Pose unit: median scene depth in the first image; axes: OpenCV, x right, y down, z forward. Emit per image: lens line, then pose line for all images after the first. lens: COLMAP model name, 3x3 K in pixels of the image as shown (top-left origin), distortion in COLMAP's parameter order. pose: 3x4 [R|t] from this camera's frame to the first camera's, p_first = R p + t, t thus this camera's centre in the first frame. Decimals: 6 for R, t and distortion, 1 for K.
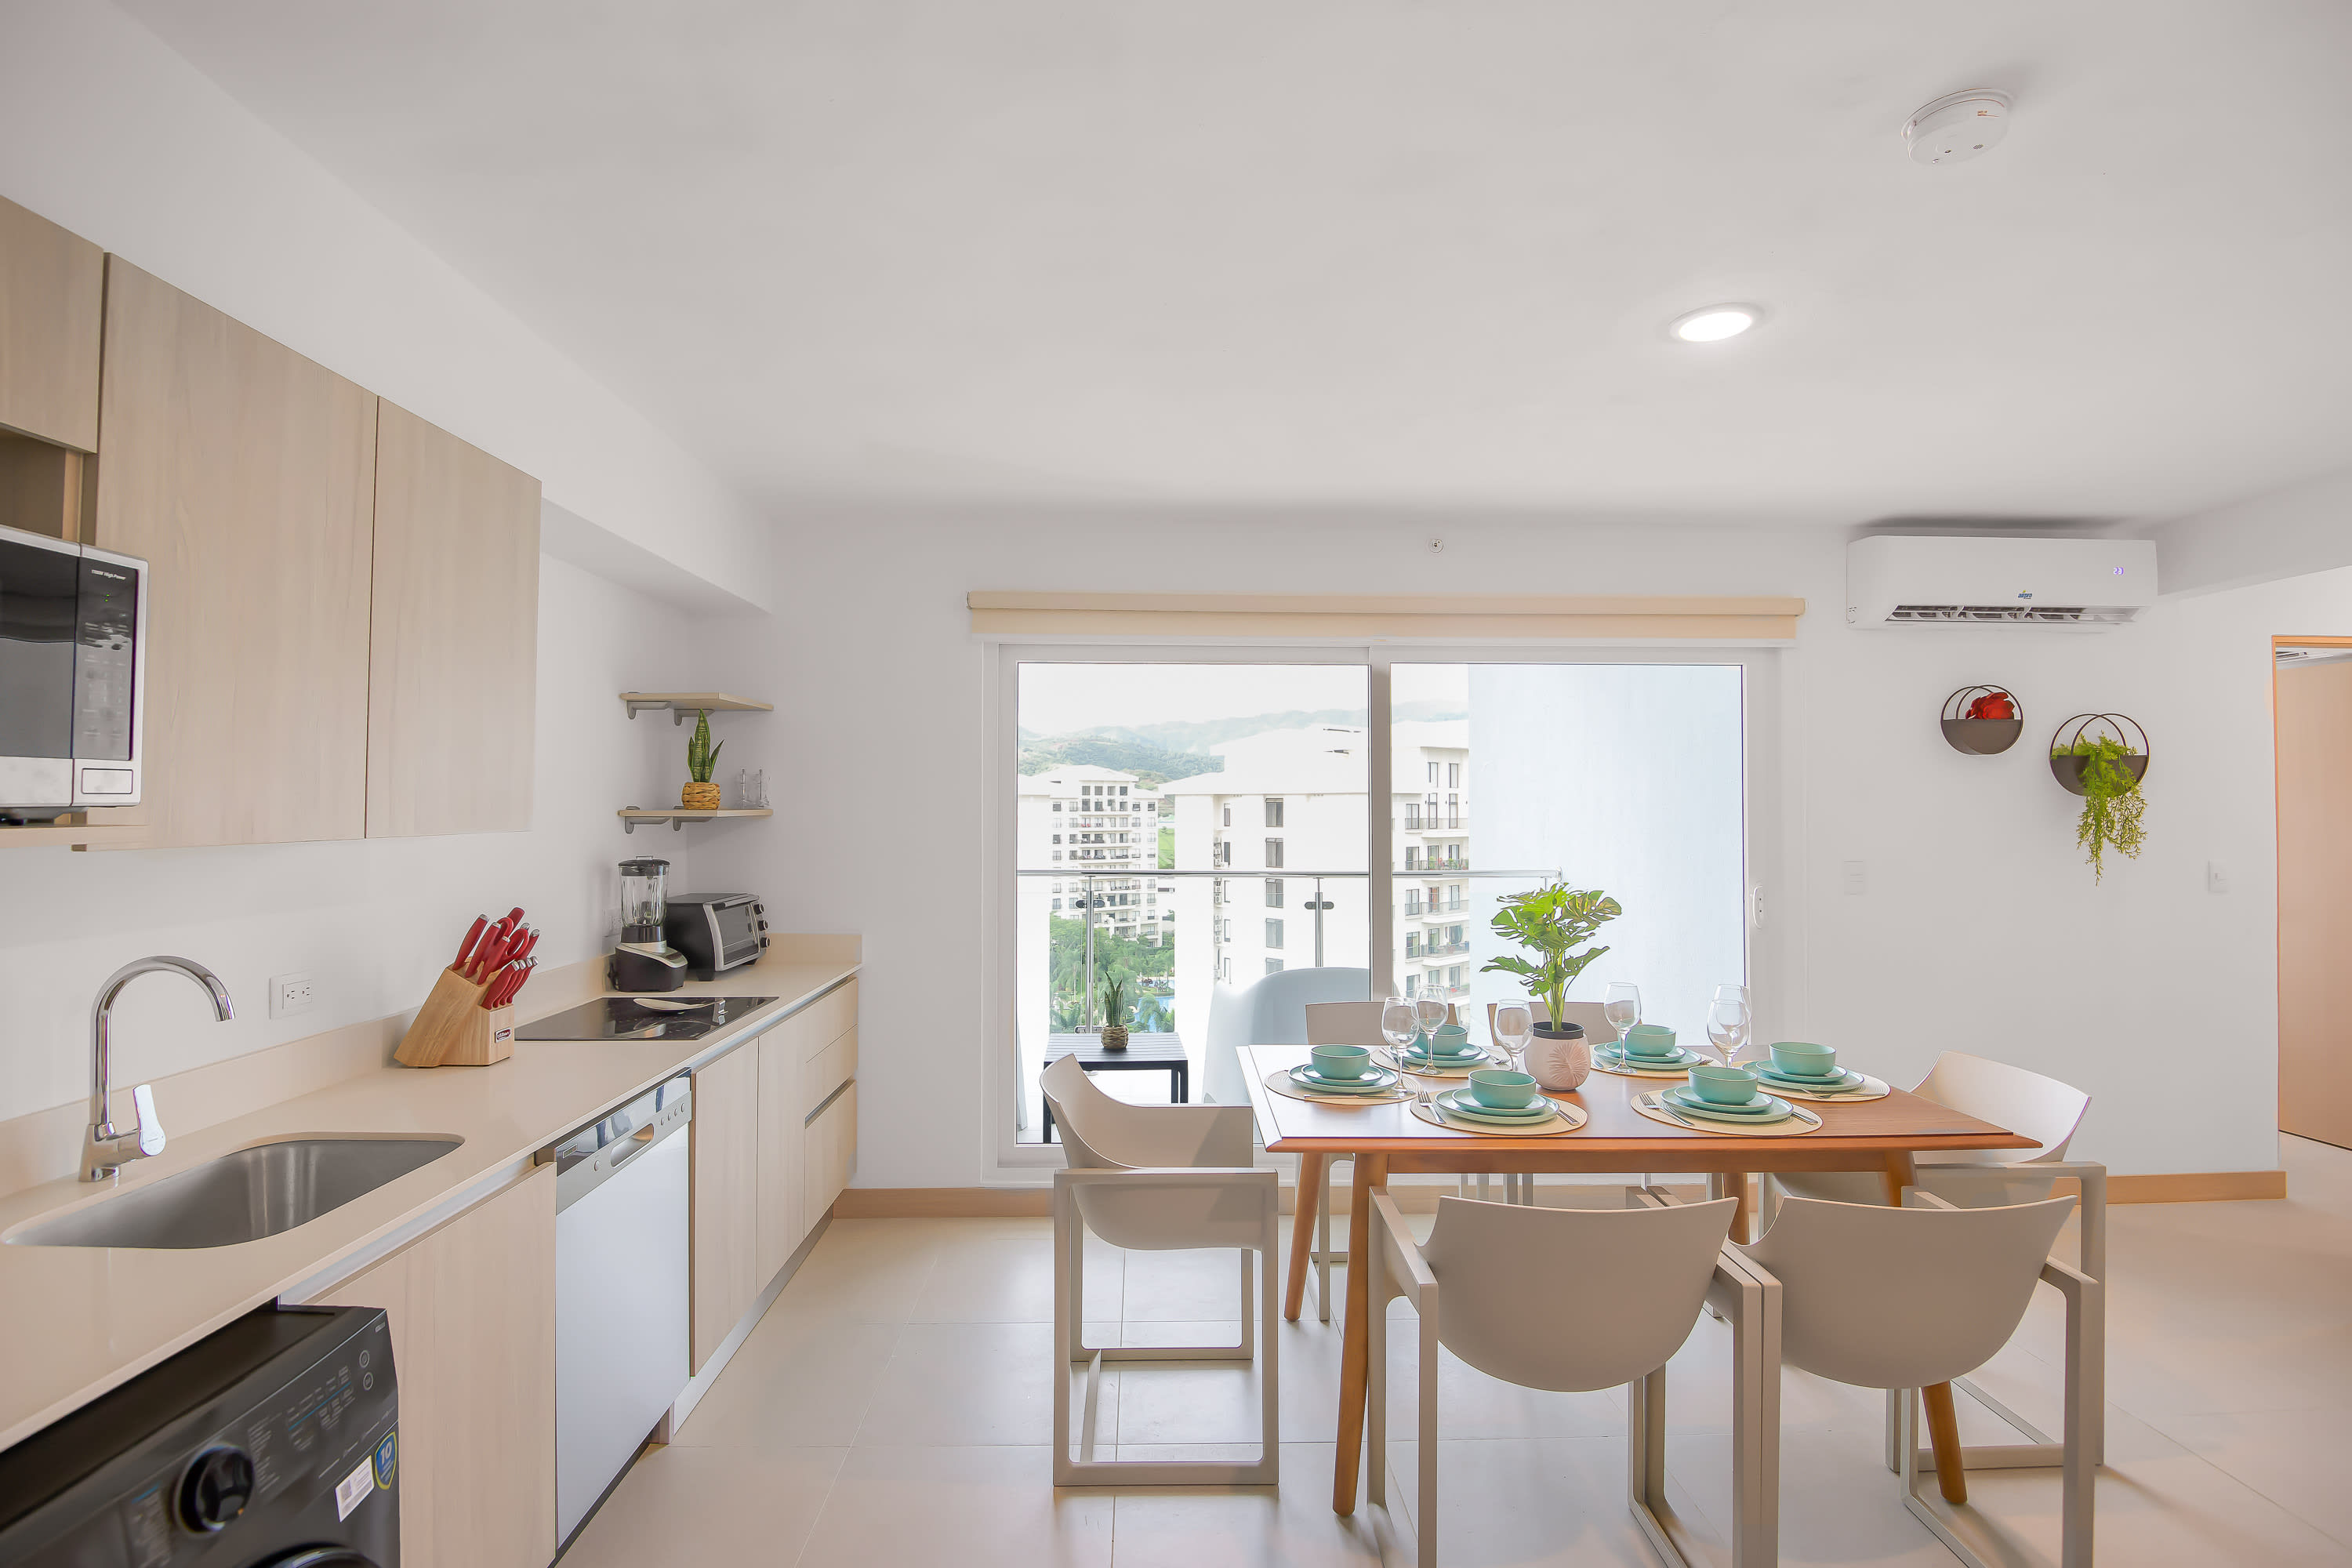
lens RADIAL K [[1167.6, 0, 1172.7], [0, 1167.6, 746.1], [0, 0, 1]] dist [-0.014964, -0.012541]
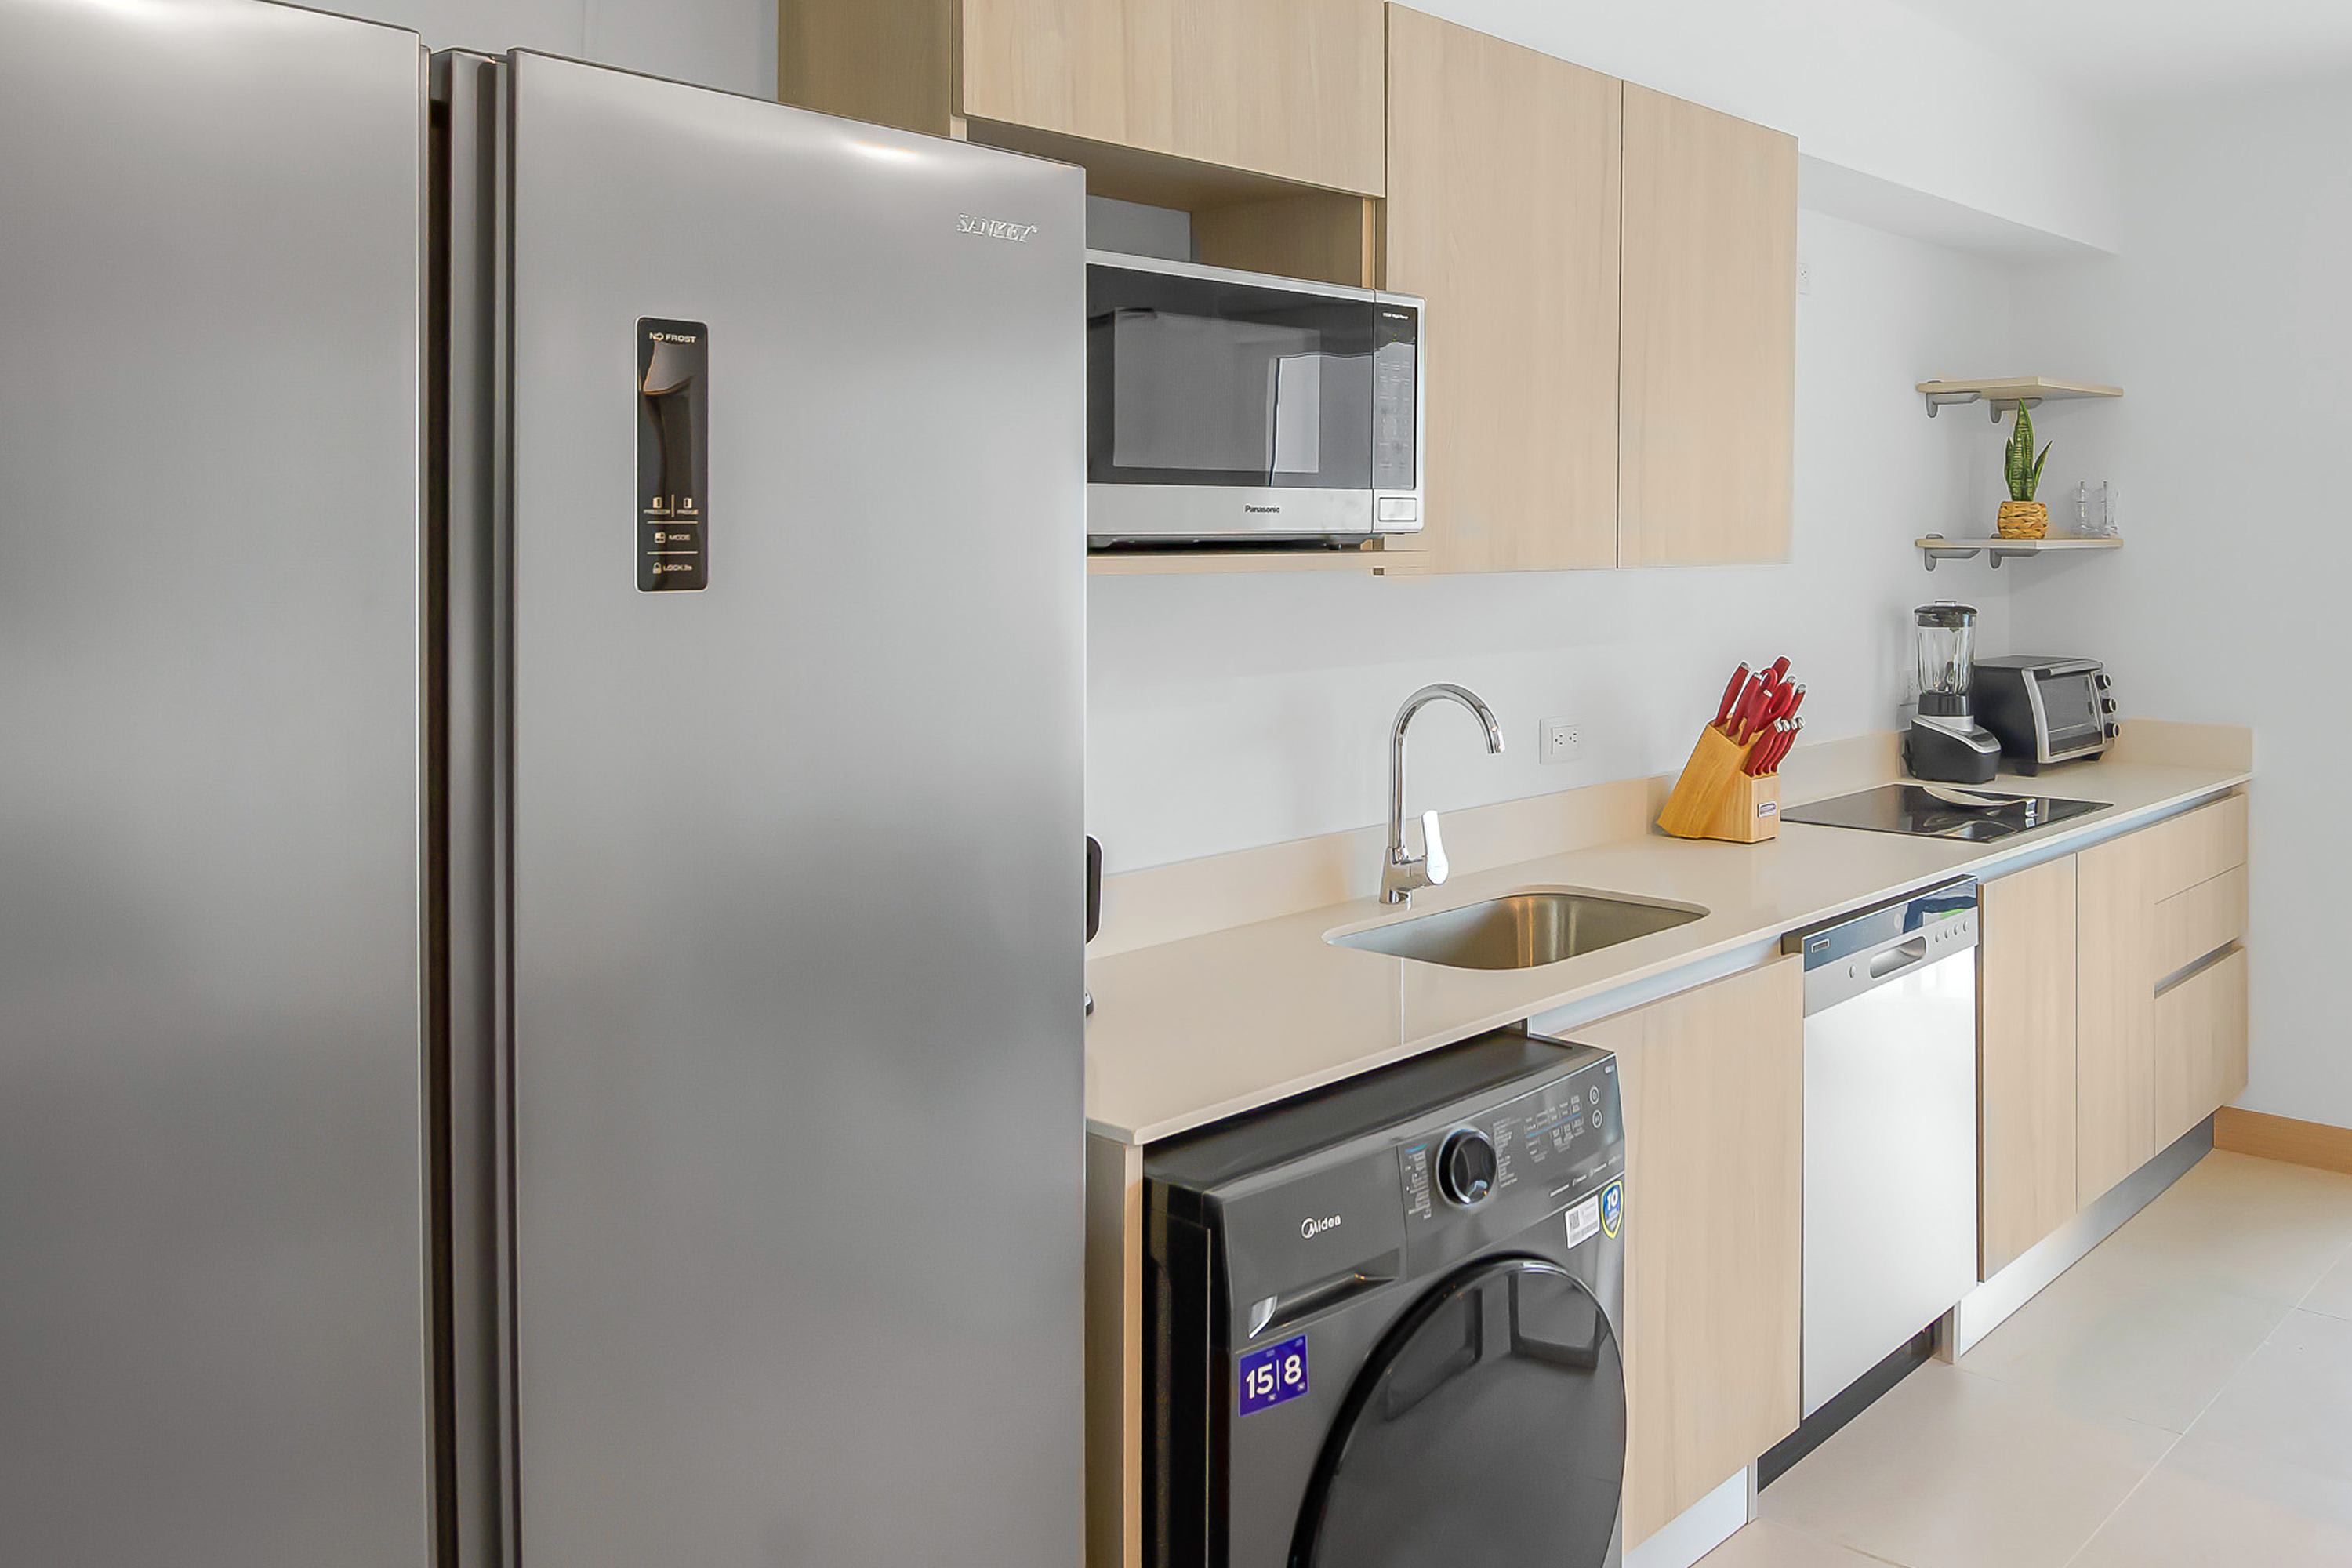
lens RADIAL K [[1167.6, 0, 1172.7], [0, 1167.6, 746.1], [0, 0, 1]] dist [-0.014964, -0.012541]
pose [[0.598039, 0.146247, -0.788011, -0.173255], [0.041494, 0.976242, 0.212671, 0.006708], [0.800392, -0.159884, 0.577762, 0.170058]]
